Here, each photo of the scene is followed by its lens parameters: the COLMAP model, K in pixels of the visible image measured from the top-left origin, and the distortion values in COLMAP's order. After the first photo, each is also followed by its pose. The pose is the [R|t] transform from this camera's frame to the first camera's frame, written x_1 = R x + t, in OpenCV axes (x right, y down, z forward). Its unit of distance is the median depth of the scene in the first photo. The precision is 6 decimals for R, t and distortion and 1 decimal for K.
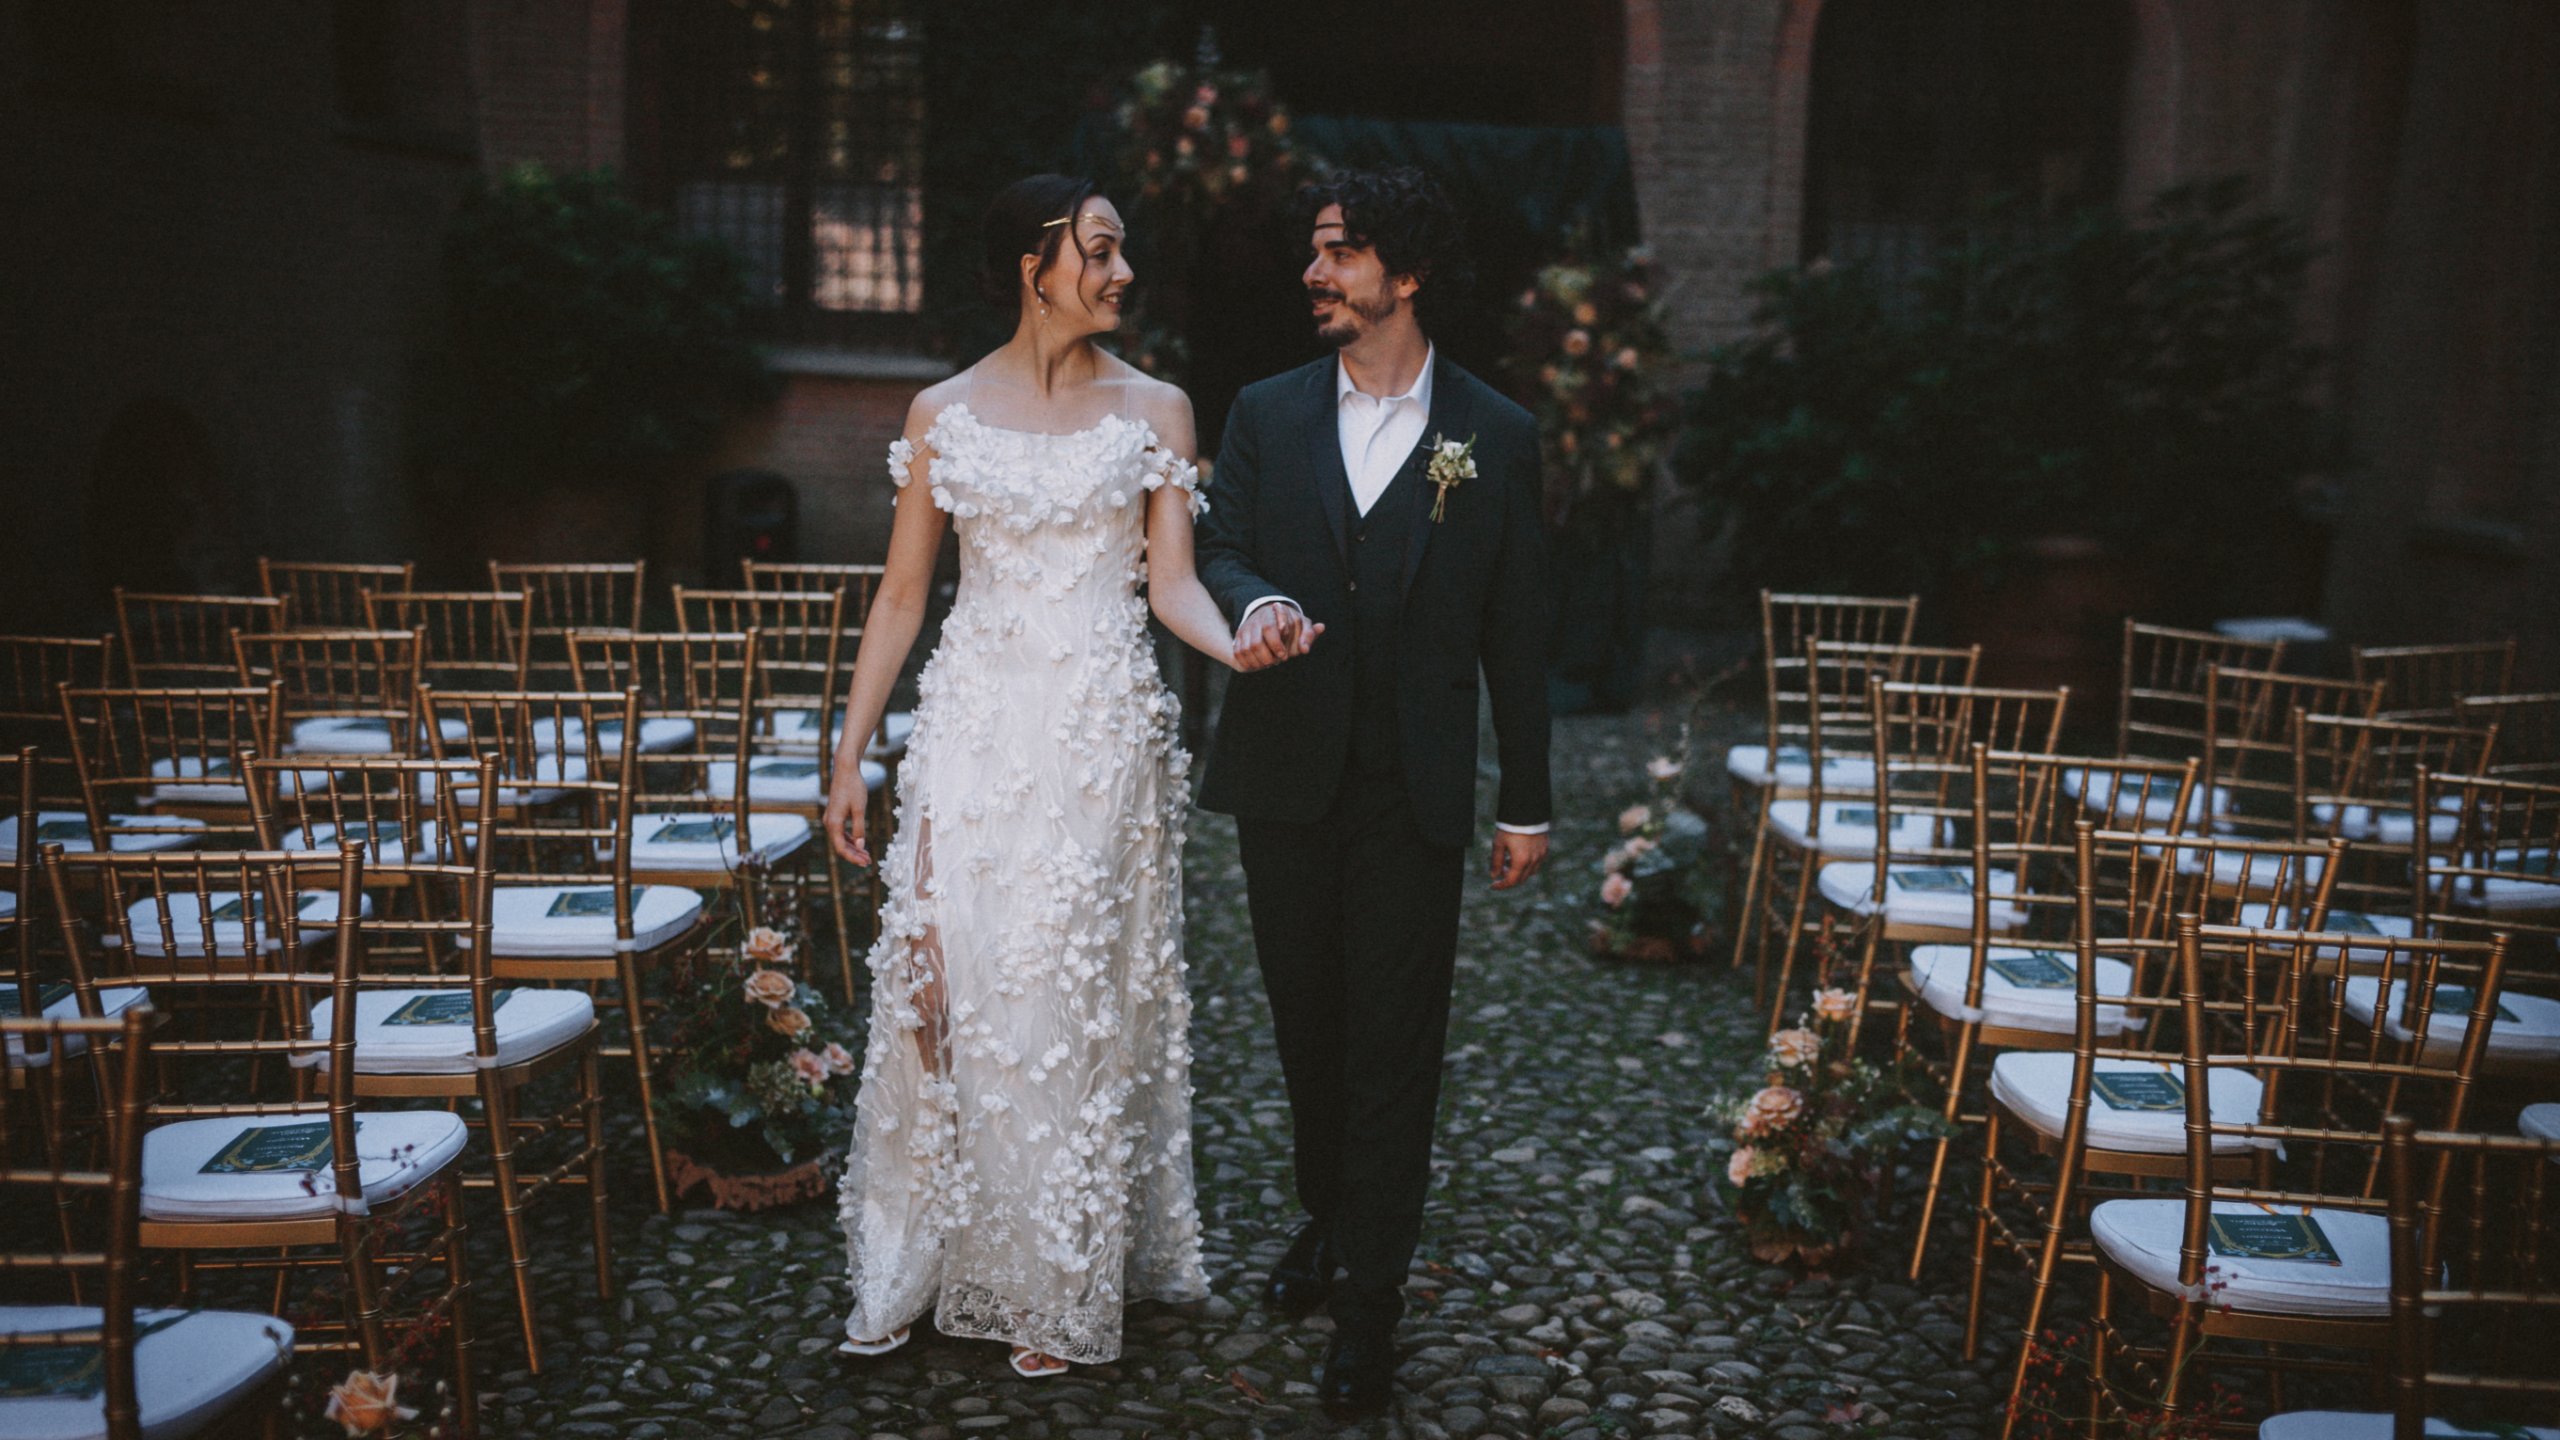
lens RADIAL K [[3613.9, 0, 1326.5], [0, 3613.9, 773.6], [0, 0, 1]] dist [0.065737, 0.000000]
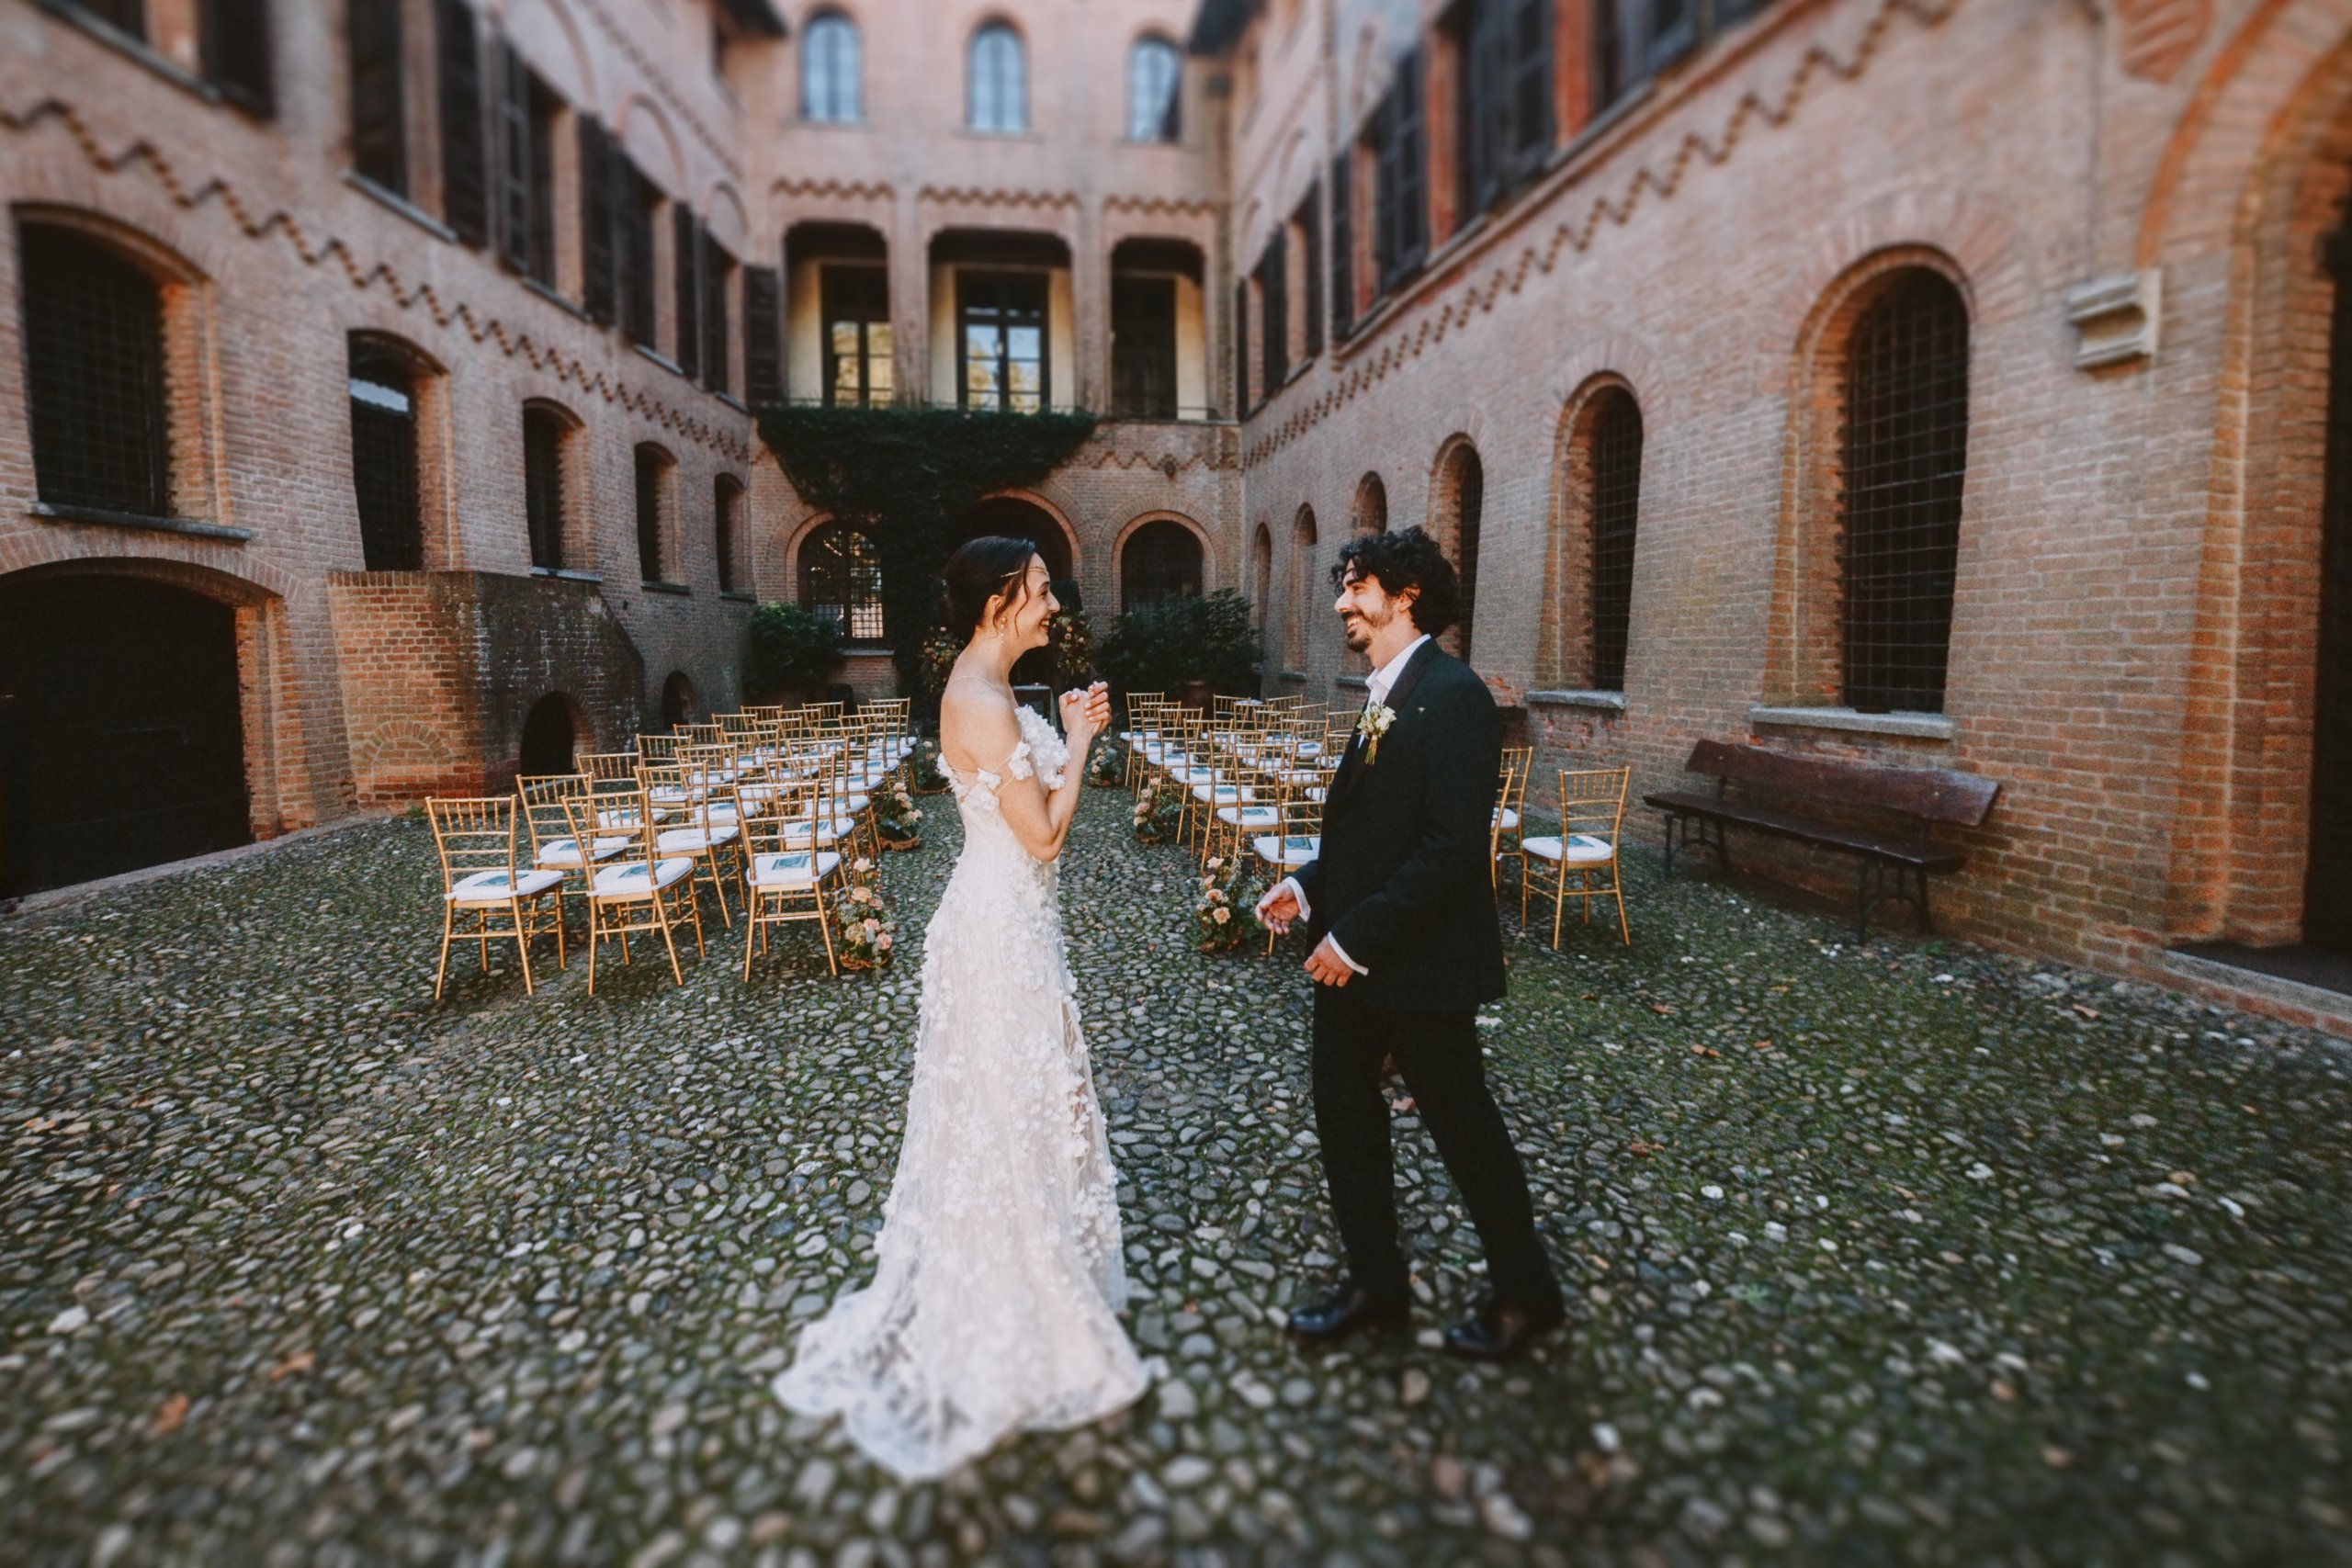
lens RADIAL K [[1046.5, 0, 1172.5], [0, 1046.5, 731.3], [0, 0, 1]] dist [-0.019919, 0.000007]
pose [[0.981996, -0.060517, 0.178944, -0.058633], [0.066059, 0.997498, -0.025174, 0.034913], [-0.176973, 0.036542, 0.983537, -0.231528]]
